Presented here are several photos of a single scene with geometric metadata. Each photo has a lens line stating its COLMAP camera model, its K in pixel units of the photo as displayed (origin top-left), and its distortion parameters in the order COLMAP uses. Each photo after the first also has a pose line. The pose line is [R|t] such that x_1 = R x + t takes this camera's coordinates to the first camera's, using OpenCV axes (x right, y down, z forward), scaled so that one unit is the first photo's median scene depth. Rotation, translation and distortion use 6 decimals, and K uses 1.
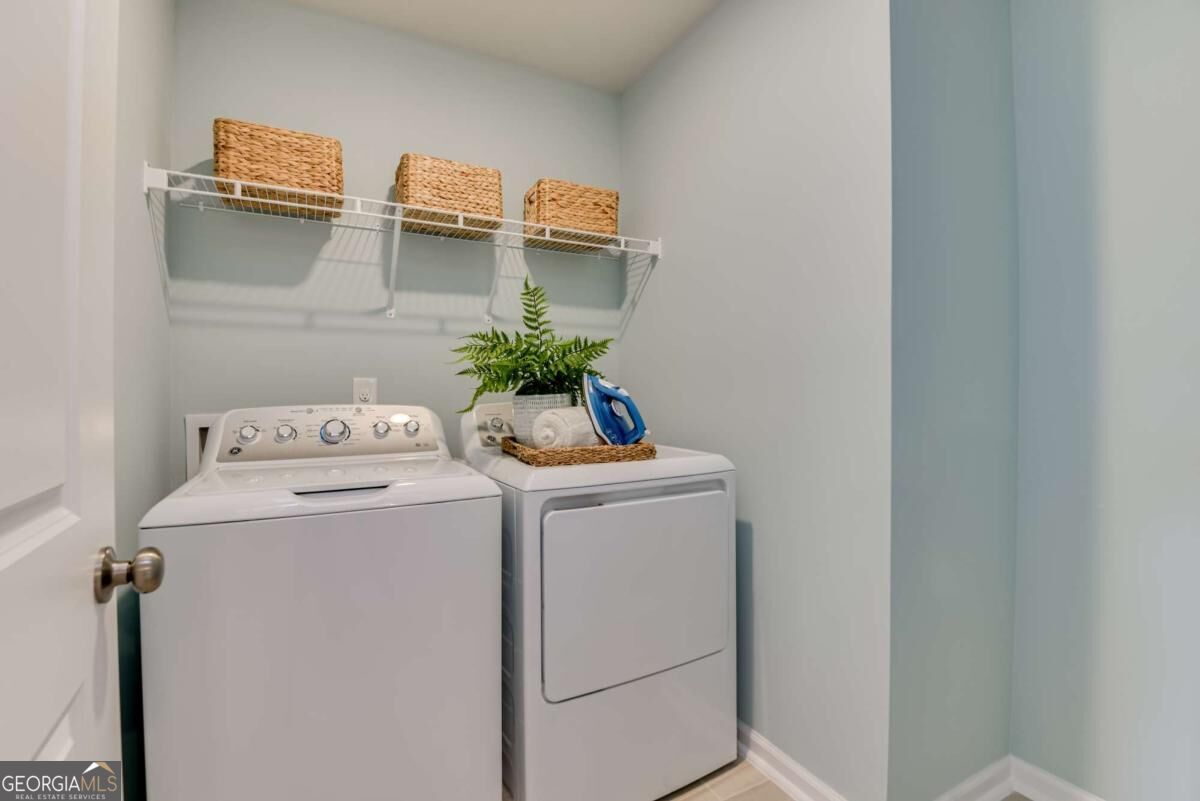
lens RADIAL K [[550.8, 0, 617.6], [0, 550.8, 400.2], [0, 0, 1]] dist [-0.038204, 0.000153]
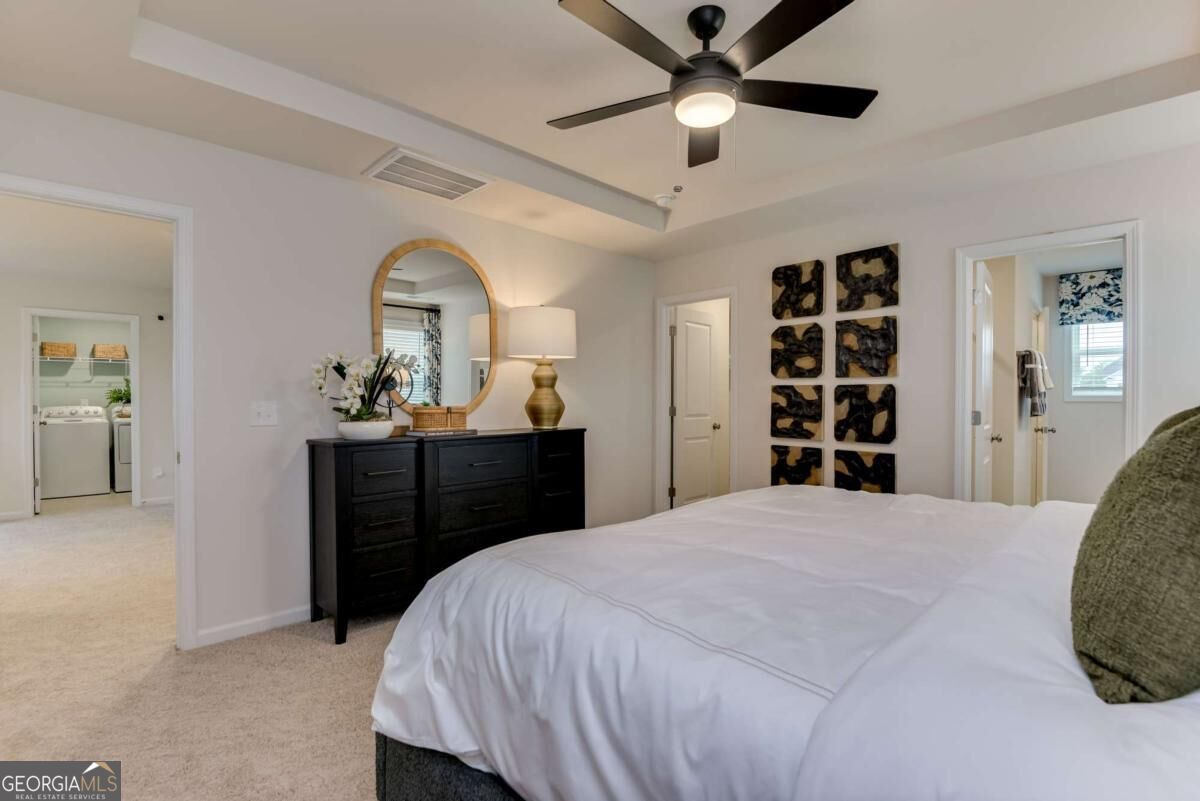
lens RADIAL K [[550.8, 0, 617.6], [0, 550.8, 400.2], [0, 0, 1]] dist [-0.038204, 0.000153]
pose [[0.962112, -0.001393, 0.272651, 2.294149], [0.002566, 0.999989, -0.003947, -0.010607], [-0.272642, 0.004497, 0.962105, -3.885008]]
